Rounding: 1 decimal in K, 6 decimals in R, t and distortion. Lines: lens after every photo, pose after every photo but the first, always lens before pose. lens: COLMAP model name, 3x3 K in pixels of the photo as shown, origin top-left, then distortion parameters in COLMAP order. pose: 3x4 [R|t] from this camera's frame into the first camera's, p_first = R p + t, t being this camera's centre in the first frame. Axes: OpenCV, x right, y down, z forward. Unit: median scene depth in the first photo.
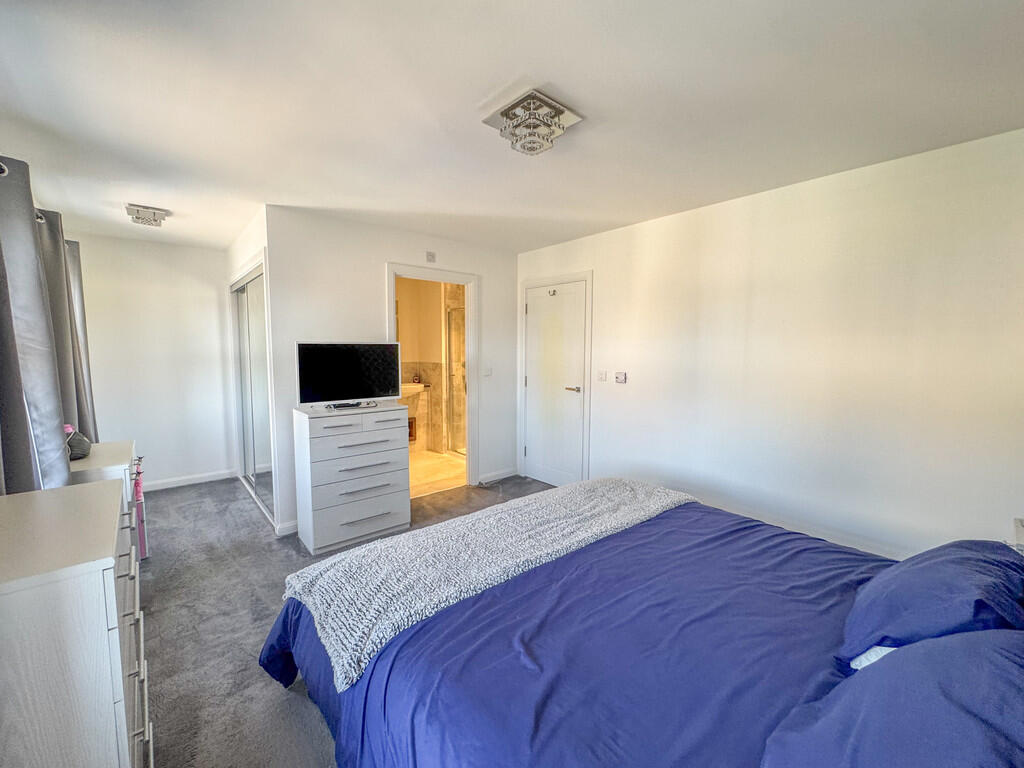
lens RADIAL K [[413.8, 0, 510.2], [0, 413.8, 387.3], [0, 0, 1]] dist [-0.000238, 0.000006]
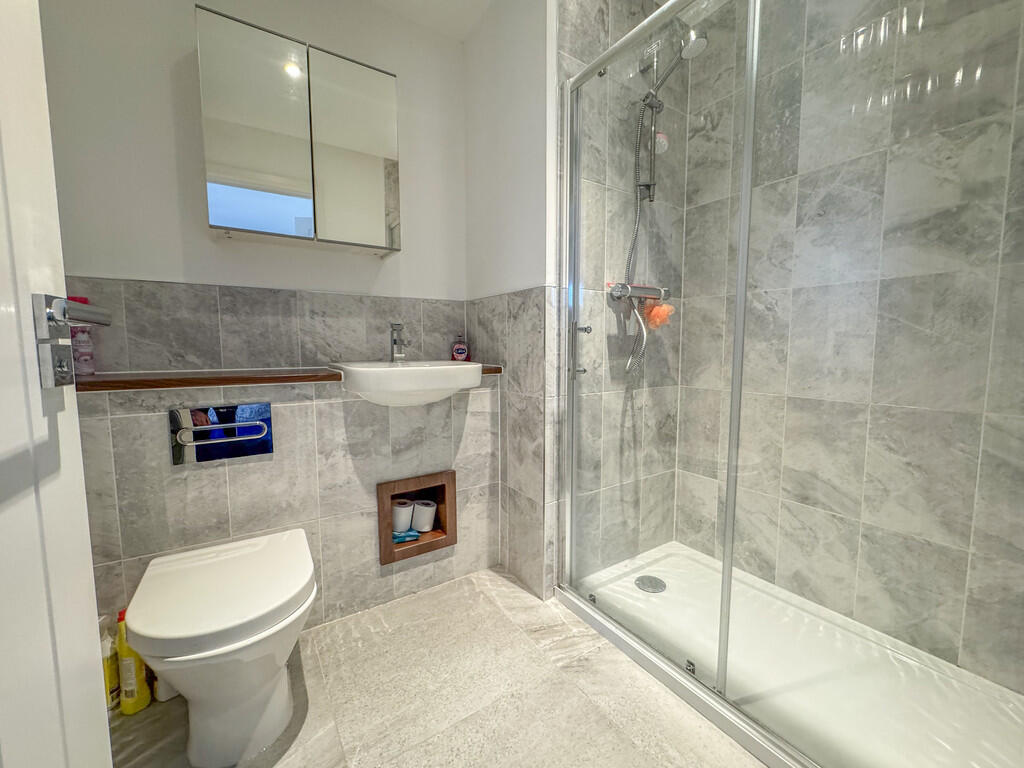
lens RADIAL K [[413.8, 0, 511.9], [0, 413.8, 383.4], [0, 0, 1]] dist [-0.000238, 0.000006]
pose [[0.990932, 0.005431, -0.134257, -0.146059], [-0.006173, 0.999968, -0.005118, 0.009200], [0.134225, 0.005900, 0.990933, 0.702739]]
